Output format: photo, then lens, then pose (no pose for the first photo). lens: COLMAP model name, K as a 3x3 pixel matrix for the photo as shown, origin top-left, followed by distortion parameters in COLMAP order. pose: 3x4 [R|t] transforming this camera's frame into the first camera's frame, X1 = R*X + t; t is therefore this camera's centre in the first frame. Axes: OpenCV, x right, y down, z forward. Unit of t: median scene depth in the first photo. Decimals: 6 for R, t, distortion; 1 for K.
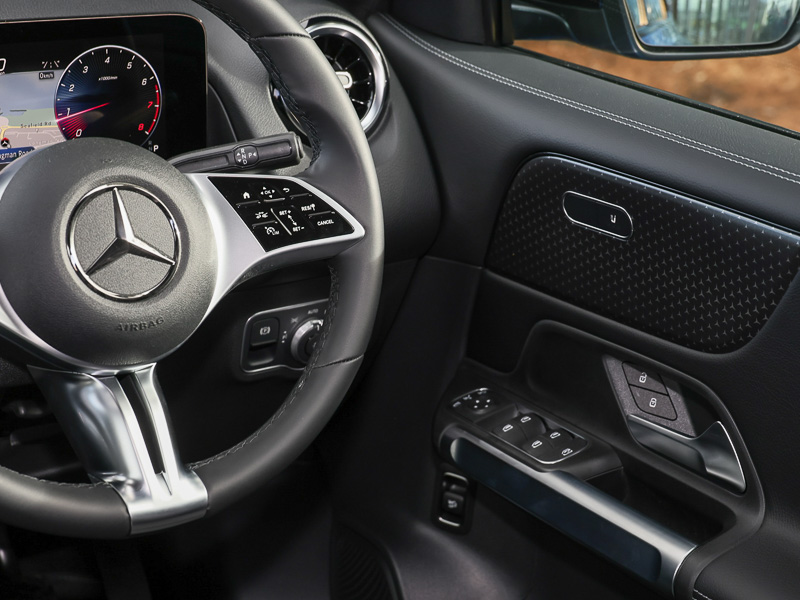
lens RADIAL K [[1660.7, 0, 385.9], [0, 1660.7, 300.3], [0, 0, 1]] dist [-0.007888, -0.149950]
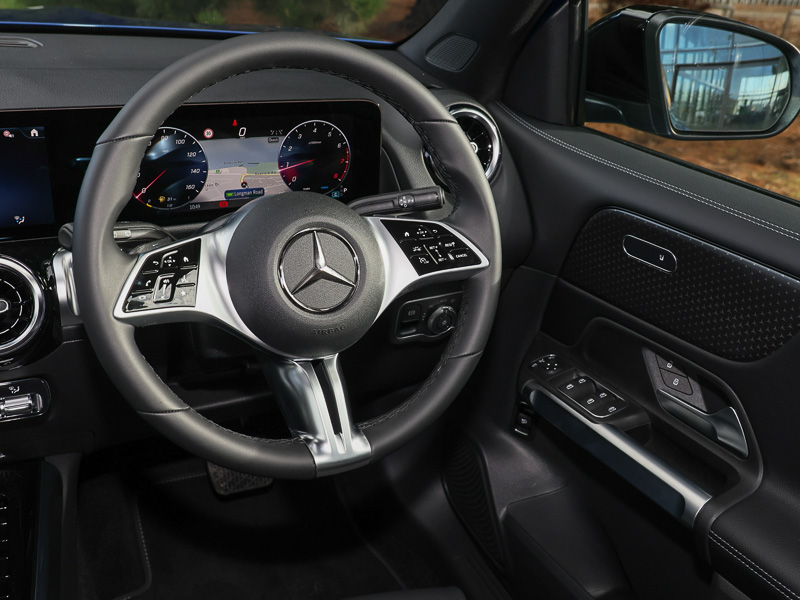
lens RADIAL K [[838.0, 0, 391.6], [0, 838.0, 299.4], [0, 0, 1]] dist [0.002083, -0.001696]
pose [[0.995791, 0.051961, -0.075504, -0.036689], [-0.045814, 0.995662, 0.080979, -0.059864], [0.079384, -0.077179, 0.993852, 0.258851]]
